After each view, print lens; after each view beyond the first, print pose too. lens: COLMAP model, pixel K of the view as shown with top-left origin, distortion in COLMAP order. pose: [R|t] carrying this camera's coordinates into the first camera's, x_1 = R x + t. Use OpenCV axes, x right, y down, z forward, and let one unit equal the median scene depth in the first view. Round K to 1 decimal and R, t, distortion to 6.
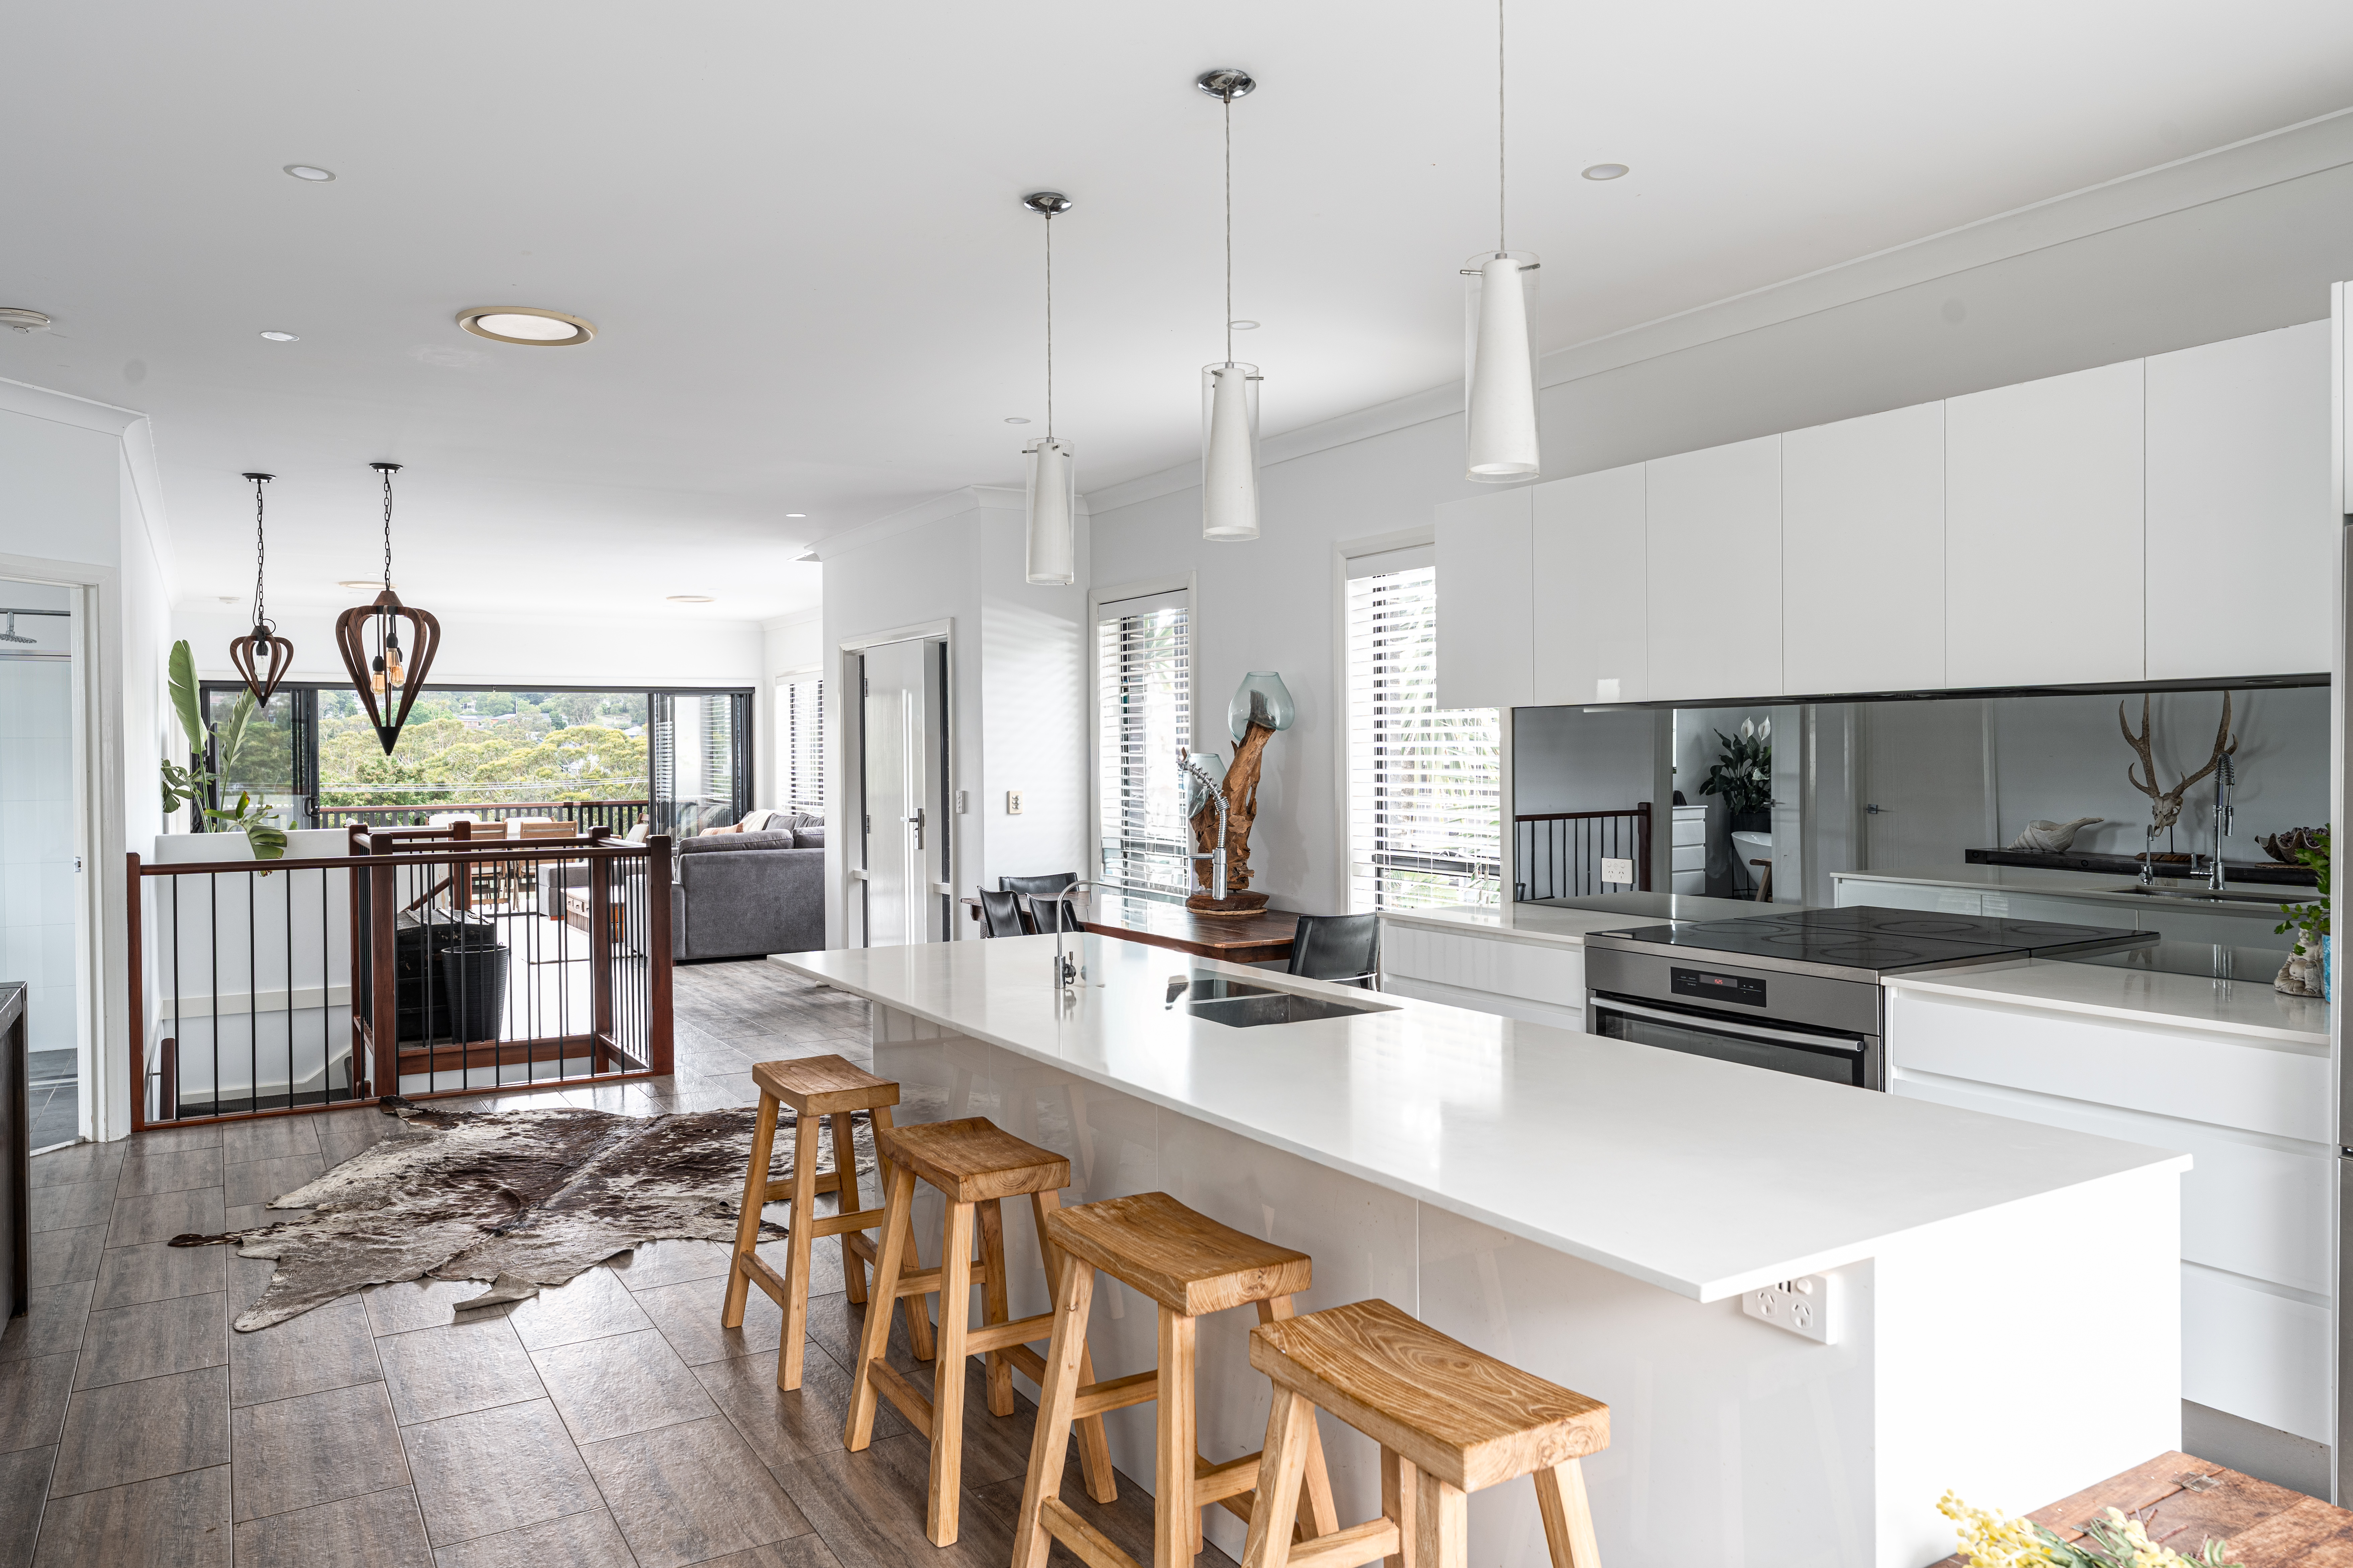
lens RADIAL K [[1586.2, 0, 1175.0], [0, 1586.2, 784.6], [0, 0, 1]] dist [0.001282, 0.000203]
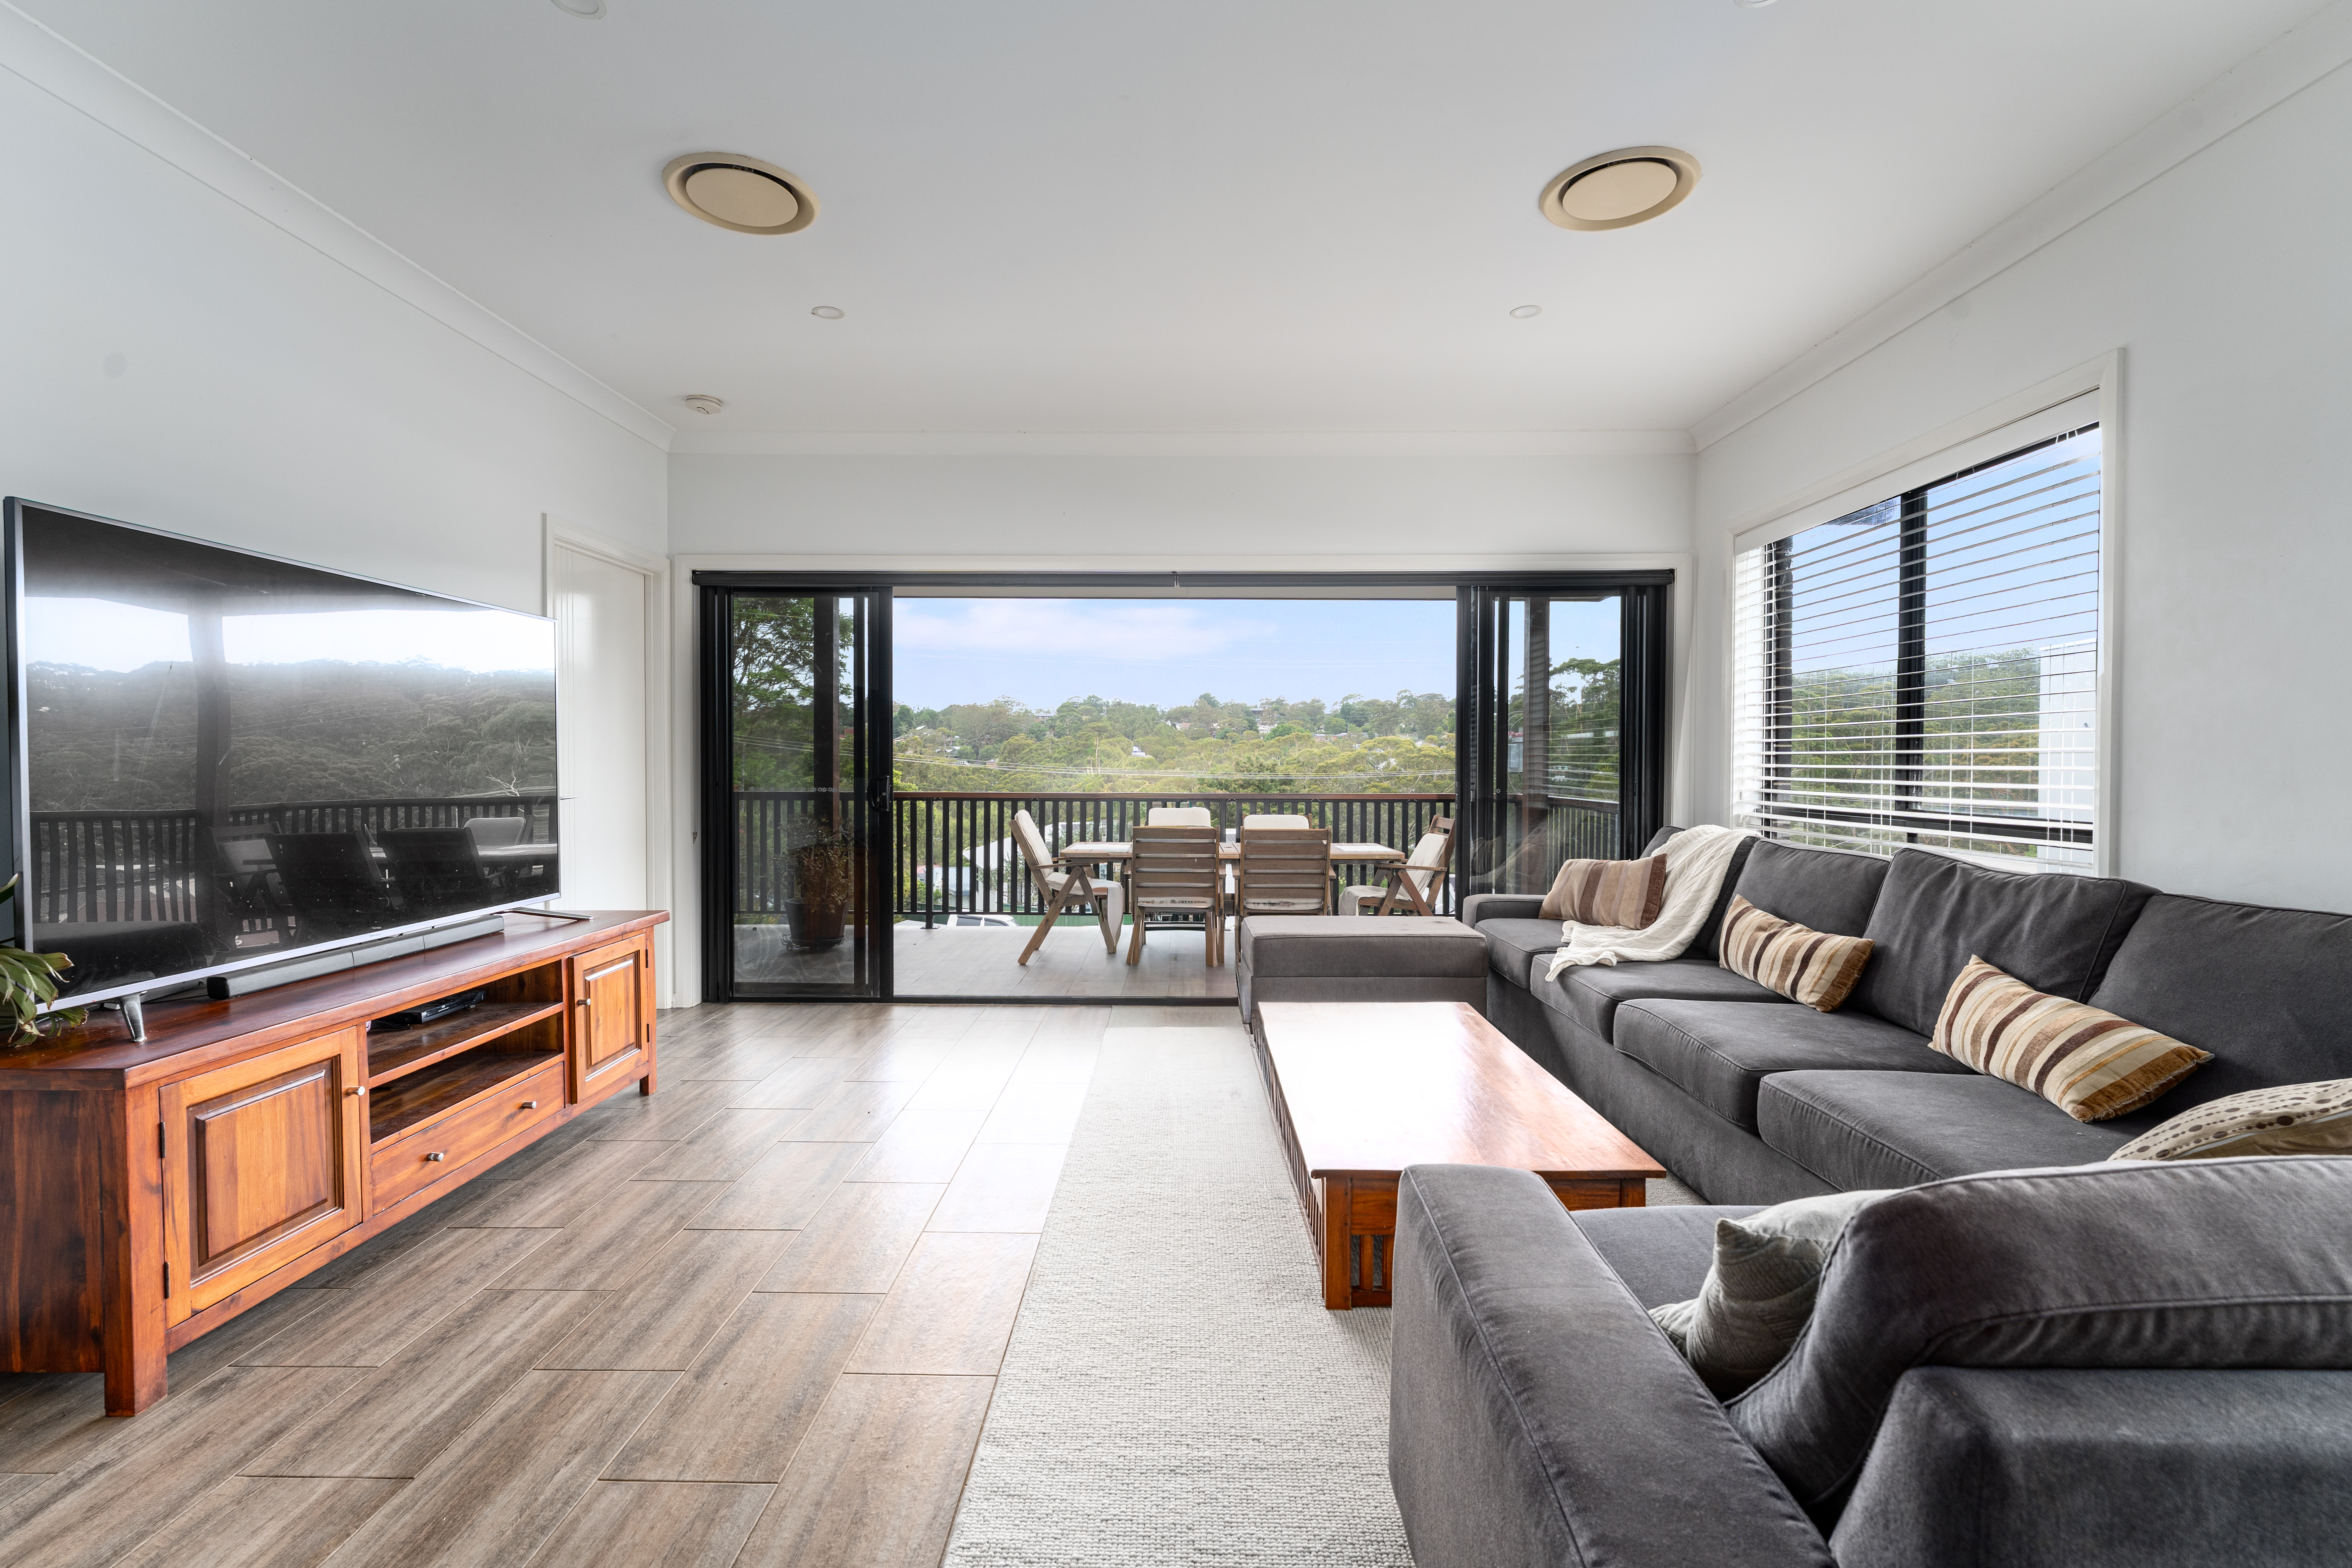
lens RADIAL K [[987.9, 0, 1181.5], [0, 987.9, 781.4], [0, 0, 1]] dist [0.003392, 0.000963]
pose [[0.845591, 0.012701, -0.533680, -0.069521], [-0.010601, 0.999919, 0.007000, 0.000636], [0.533726, -0.000262, 0.845657, 0.200852]]
